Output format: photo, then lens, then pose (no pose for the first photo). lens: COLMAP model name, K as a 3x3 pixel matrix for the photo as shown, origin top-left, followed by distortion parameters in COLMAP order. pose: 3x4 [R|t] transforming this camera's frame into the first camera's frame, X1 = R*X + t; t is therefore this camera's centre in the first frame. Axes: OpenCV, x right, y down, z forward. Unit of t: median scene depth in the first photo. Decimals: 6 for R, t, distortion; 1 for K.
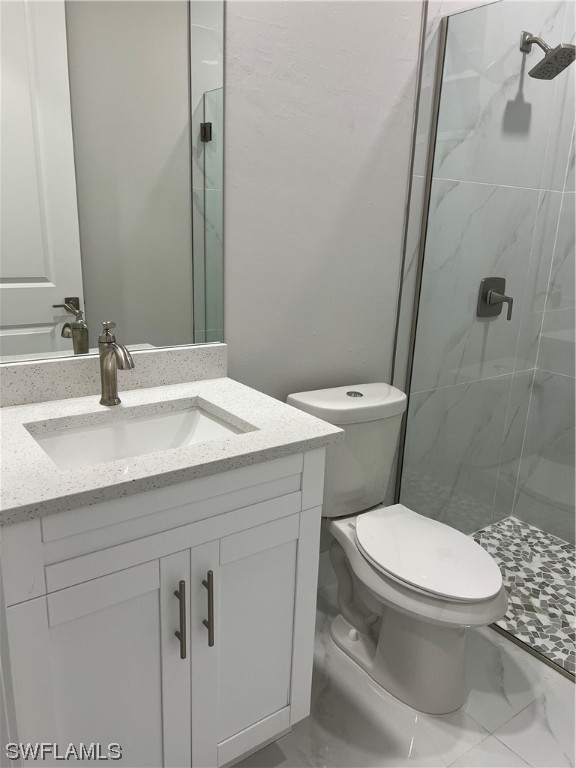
lens RADIAL K [[576.4, 0, 290.5], [0, 576.4, 391.0], [0, 0, 1]] dist [0.069609, -0.091165]
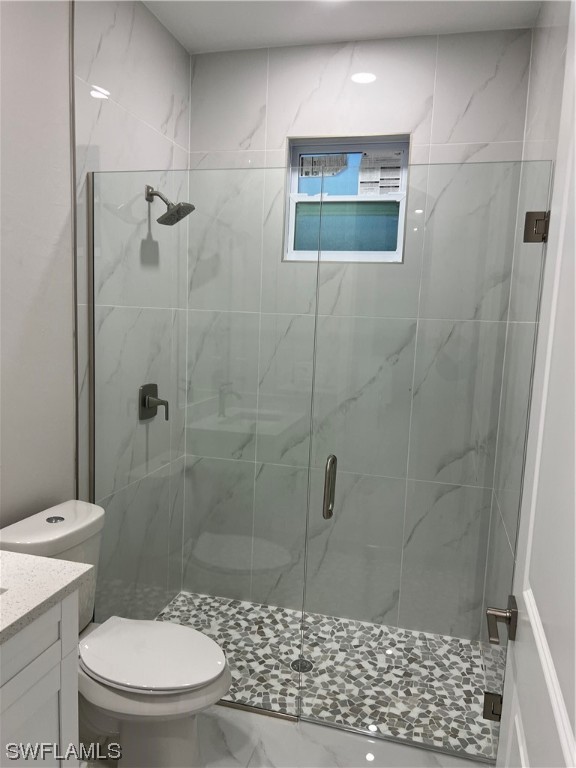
lens RADIAL K [[585.1, 0, 288.0], [0, 585.1, 384.0], [0, 0, 1]] dist [-0.002303, 0.000357]
pose [[0.774374, -0.084524, 0.627057, -0.157731], [0.166536, 0.983321, -0.073115, -0.069656], [-0.610418, 0.161046, 0.775535, -0.049619]]
